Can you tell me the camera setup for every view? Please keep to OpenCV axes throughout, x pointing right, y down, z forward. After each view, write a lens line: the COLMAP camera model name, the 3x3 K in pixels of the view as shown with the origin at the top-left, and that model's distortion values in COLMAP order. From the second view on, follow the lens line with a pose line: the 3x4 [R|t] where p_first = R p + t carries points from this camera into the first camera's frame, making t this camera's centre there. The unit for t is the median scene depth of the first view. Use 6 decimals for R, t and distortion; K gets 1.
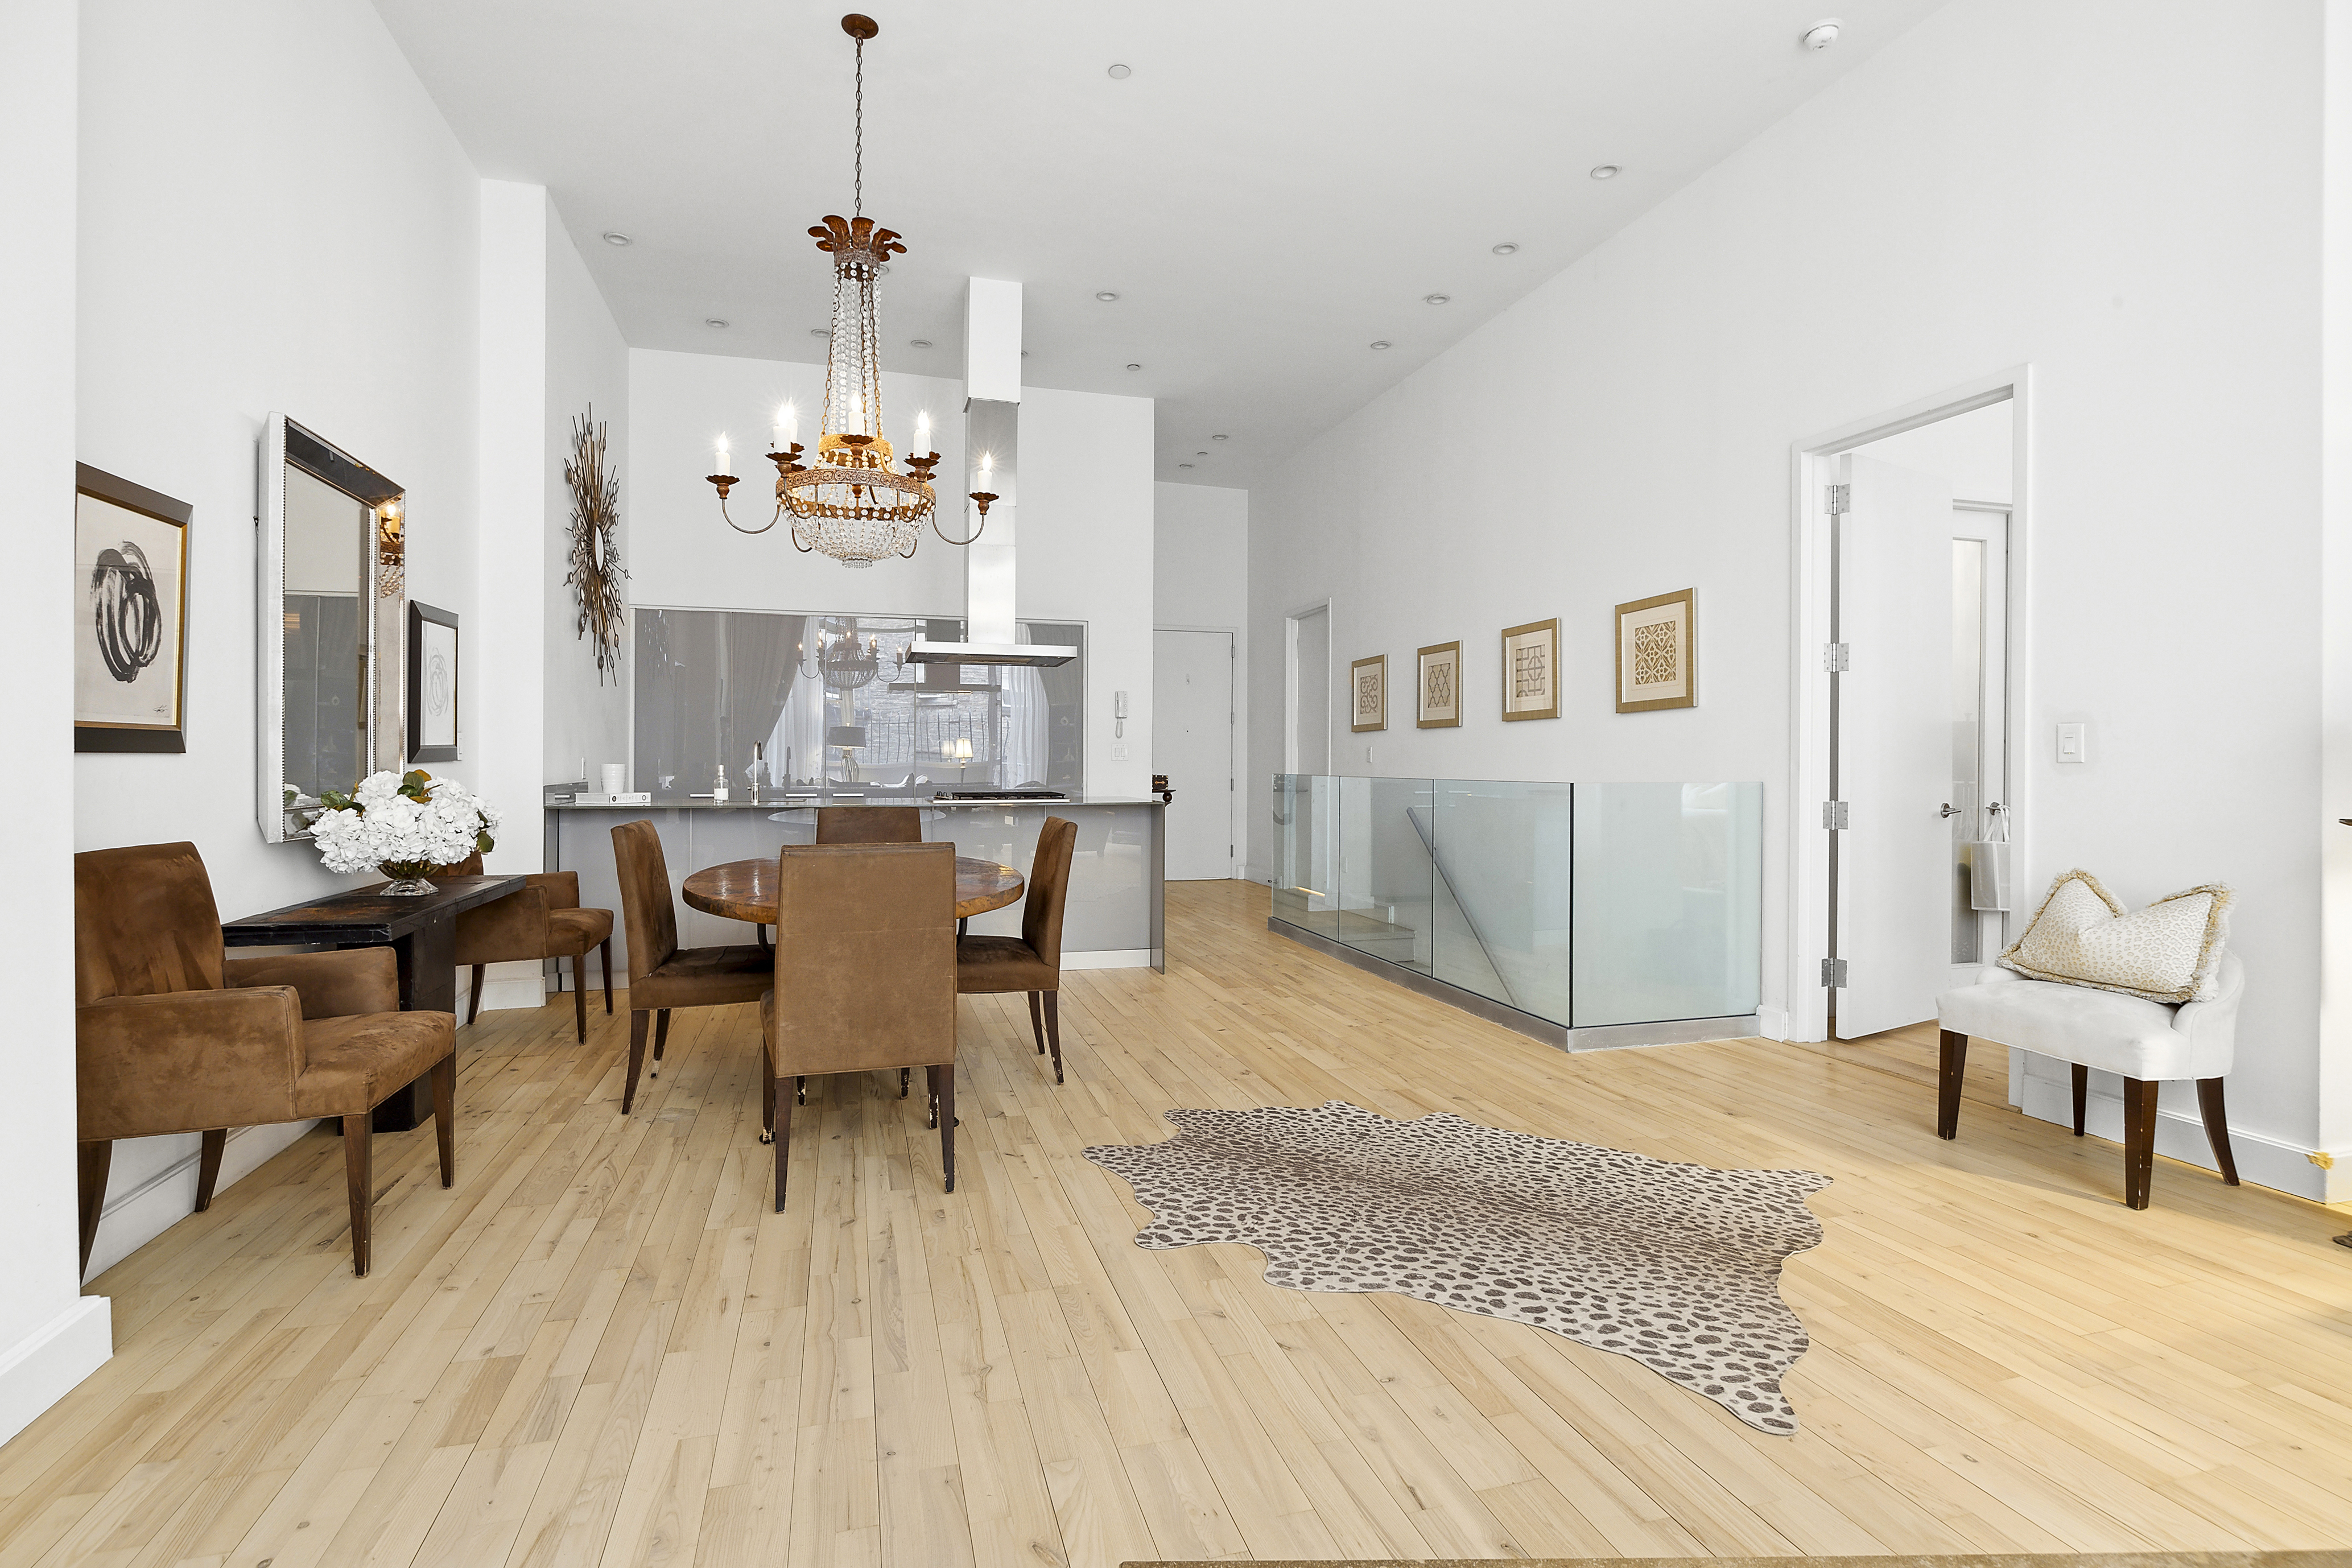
lens RADIAL K [[1123.6, 0, 1174.8], [0, 1123.6, 769.2], [0, 0, 1]] dist [-0.000466, -0.000081]
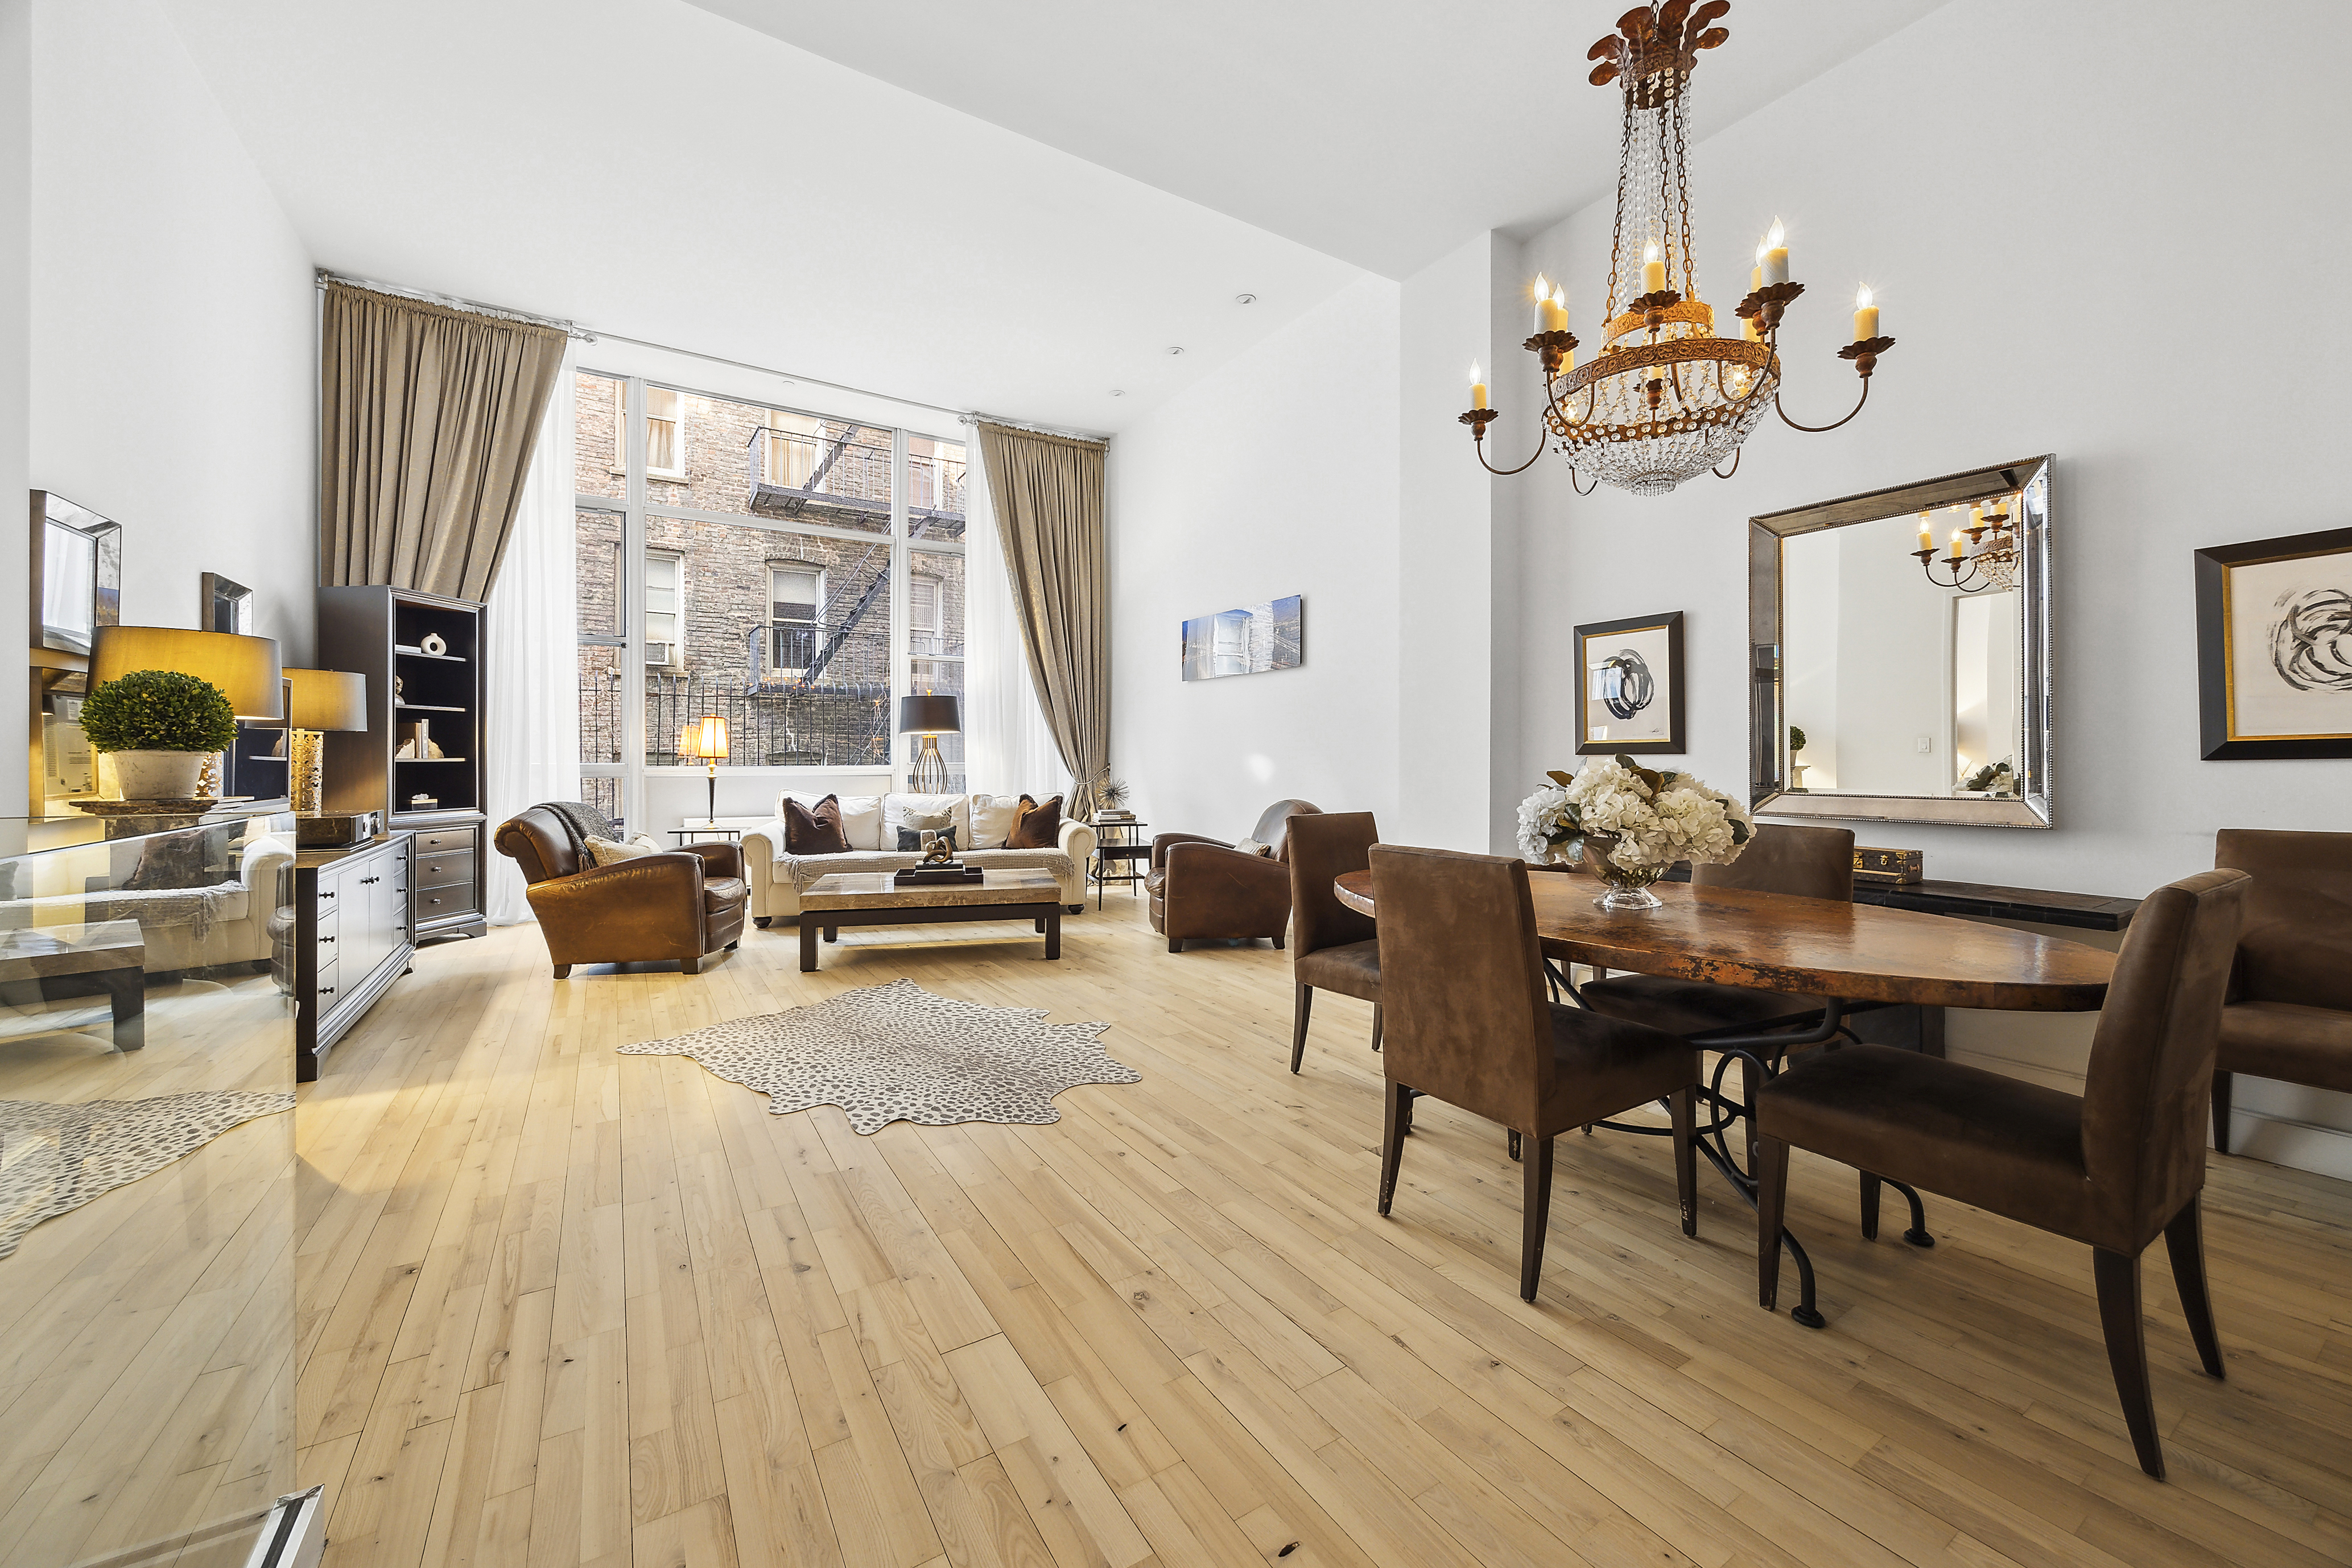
lens RADIAL K [[906.2, 0, 1178.2], [0, 906.2, 761.8], [0, 0, 1]] dist [0.000109, 0.000013]
pose [[-0.961770, -0.000252, -0.273859, 0.231685], [-0.002620, 0.999962, 0.008282, -0.010605], [0.273847, 0.008682, -0.961734, 1.954676]]
